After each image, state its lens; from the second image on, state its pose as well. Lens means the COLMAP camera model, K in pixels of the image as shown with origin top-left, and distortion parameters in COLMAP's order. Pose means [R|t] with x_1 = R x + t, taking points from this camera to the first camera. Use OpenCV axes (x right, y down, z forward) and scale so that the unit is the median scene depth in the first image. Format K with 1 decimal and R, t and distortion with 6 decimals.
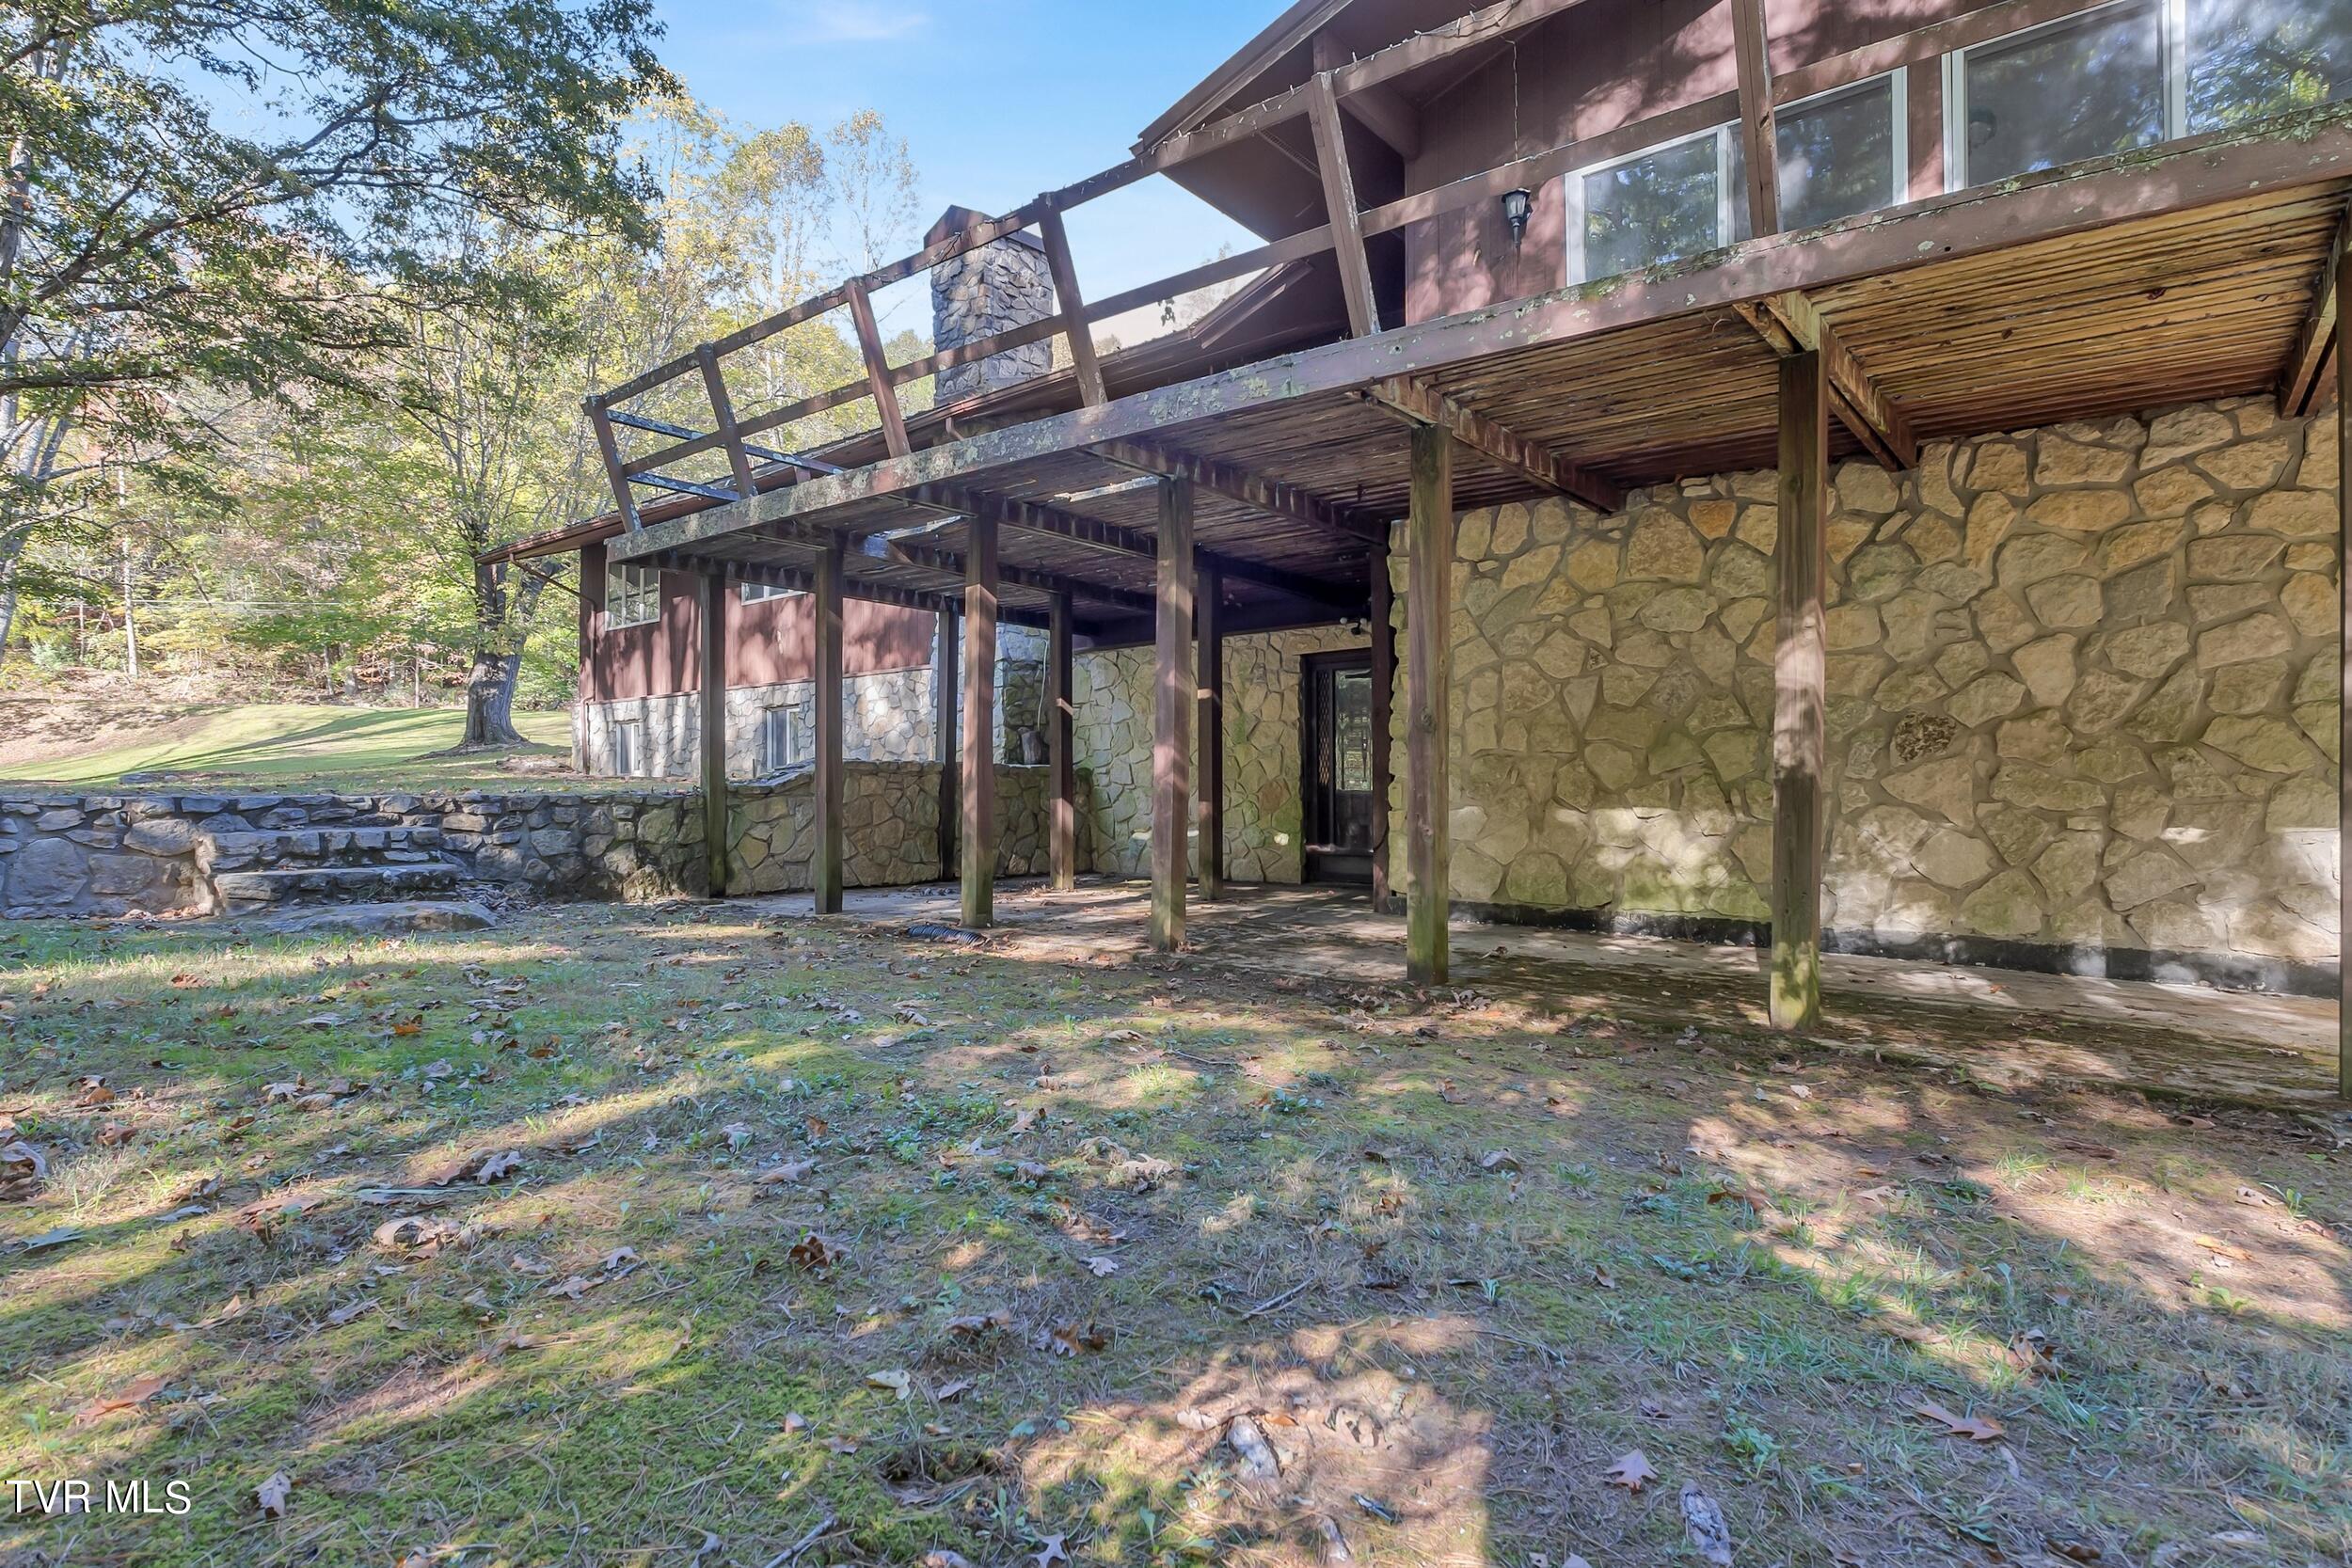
lens RADIAL K [[1189.5, 0, 1176.0], [0, 1189.5, 784.0], [0, 0, 1]] dist [-0.011471, -0.000212]
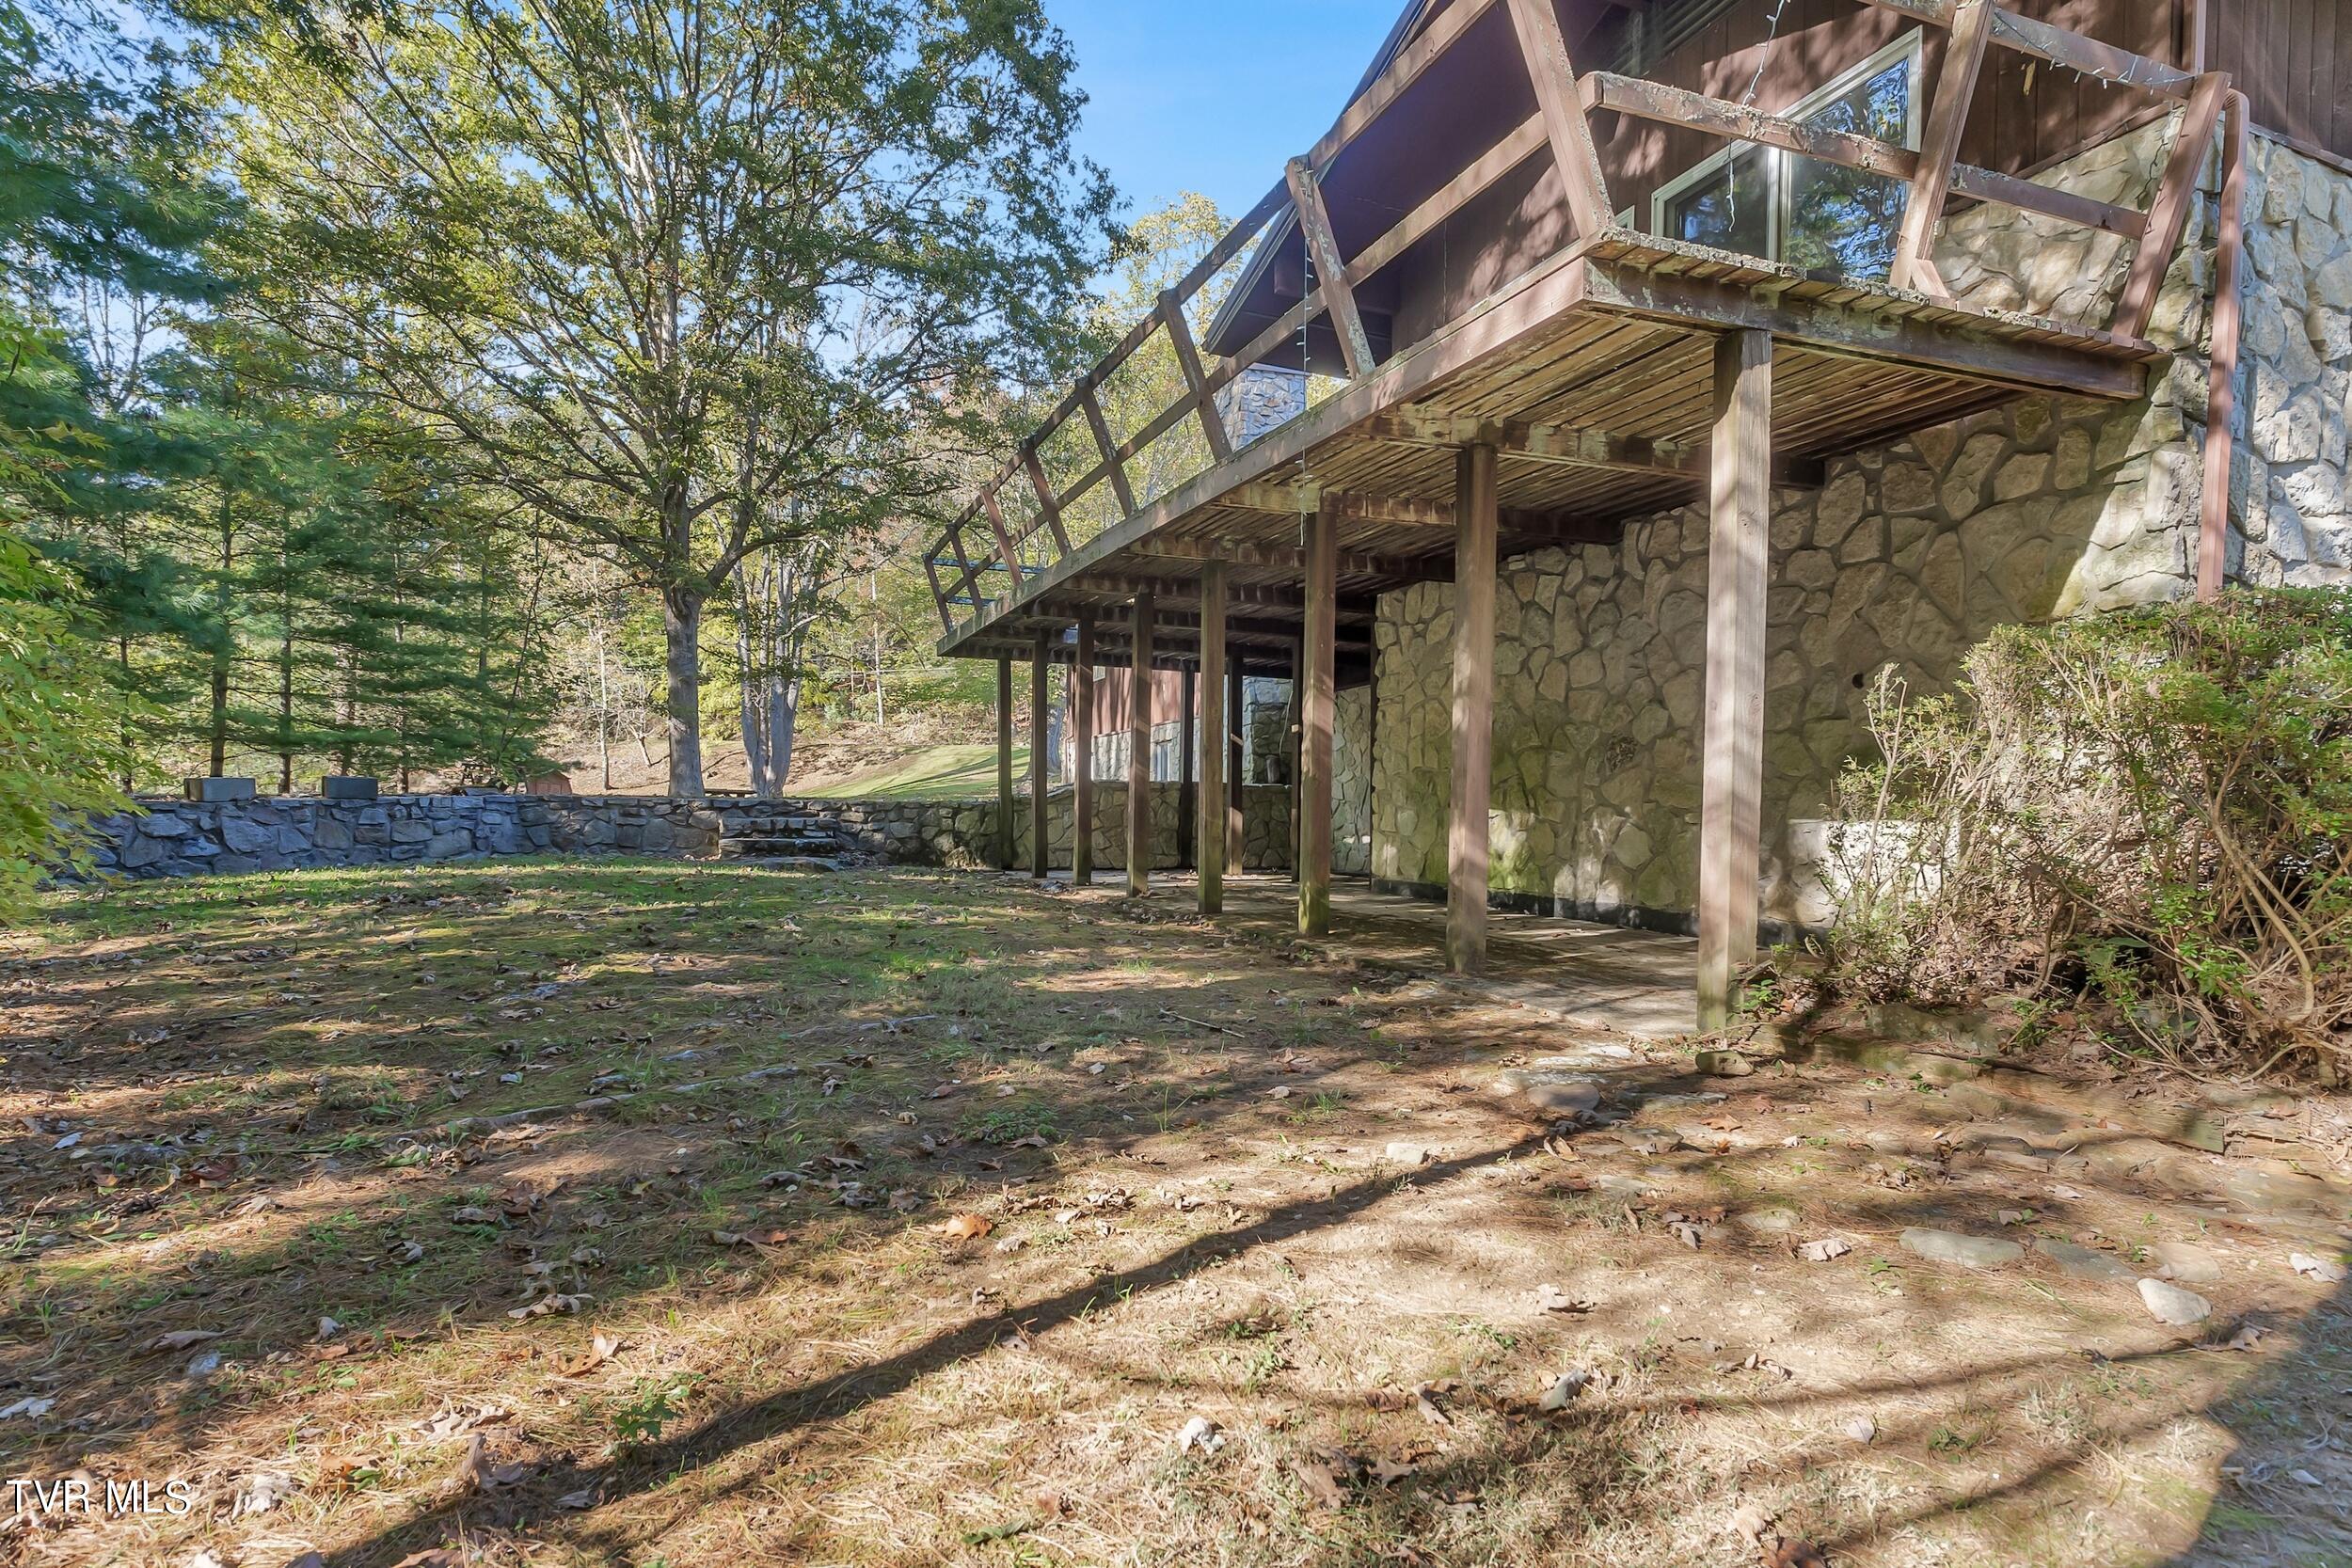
lens RADIAL K [[1211.8, 0, 1179.3], [0, 1211.8, 852.0], [0, 0, 1]] dist [0.001686, 0.000041]
pose [[0.870427, 0.022089, -0.491802, 0.622955], [-0.005775, 0.999382, 0.034666, 0.018389], [0.492264, -0.027334, 0.870016, -0.278071]]
